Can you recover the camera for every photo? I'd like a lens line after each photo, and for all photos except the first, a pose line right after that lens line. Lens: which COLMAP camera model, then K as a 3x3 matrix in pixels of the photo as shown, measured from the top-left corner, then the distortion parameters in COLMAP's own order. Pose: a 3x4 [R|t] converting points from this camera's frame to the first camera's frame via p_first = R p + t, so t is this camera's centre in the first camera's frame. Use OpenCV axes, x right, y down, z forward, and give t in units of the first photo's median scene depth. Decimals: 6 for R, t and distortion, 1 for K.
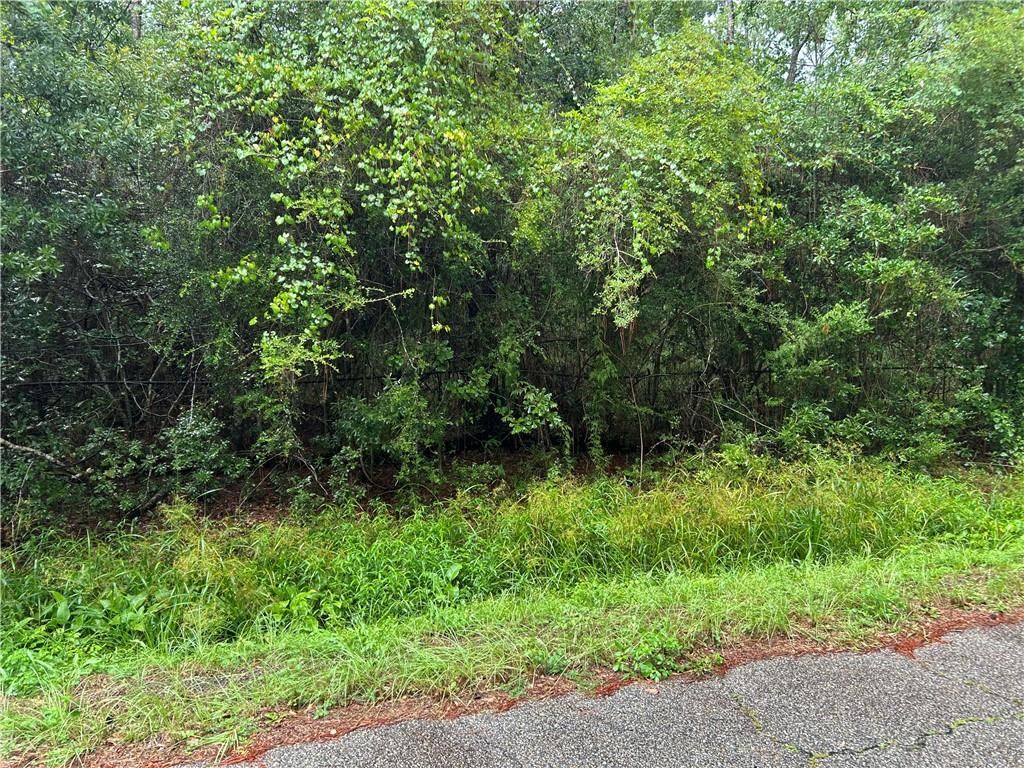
lens RADIAL K [[754.0, 0, 512.0], [0, 754.0, 384.0], [0, 0, 1]] dist [0.038250, -0.046094]
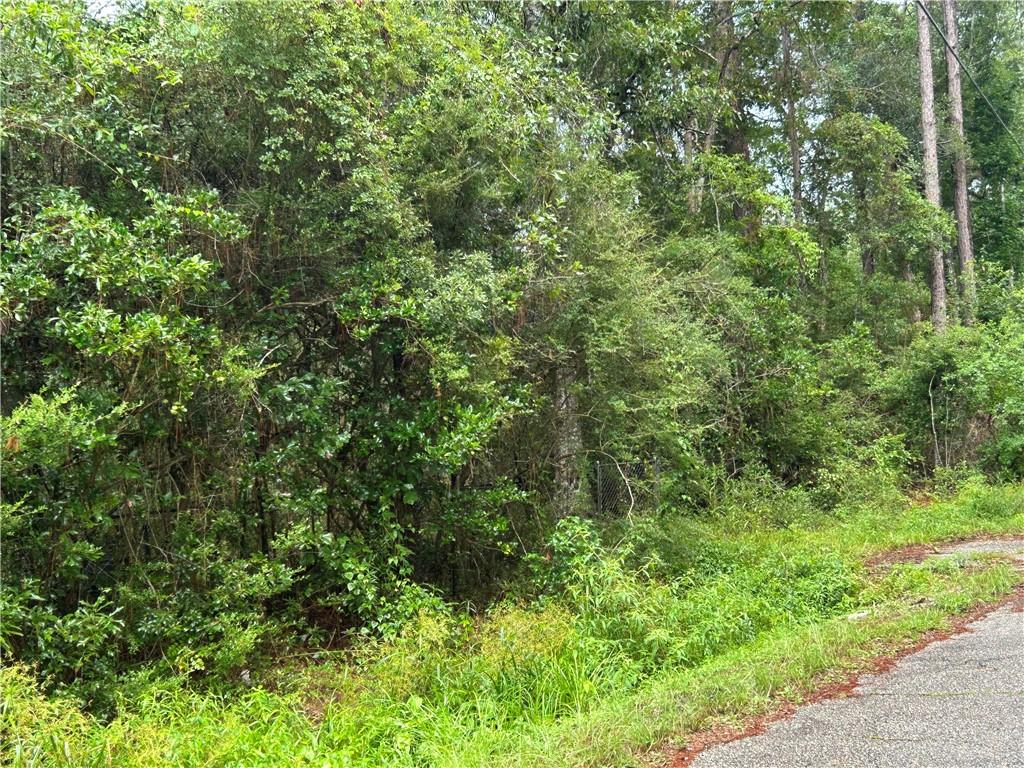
lens RADIAL K [[1248.1, 0, 512.0], [0, 1248.1, 384.0], [0, 0, 1]] dist [0.072344, -0.003148]
pose [[0.822918, -0.033552, 0.567169, 0.195468], [0.108914, 0.989057, -0.099515, 0.010287], [-0.557624, 0.143665, 0.817567, 0.086811]]
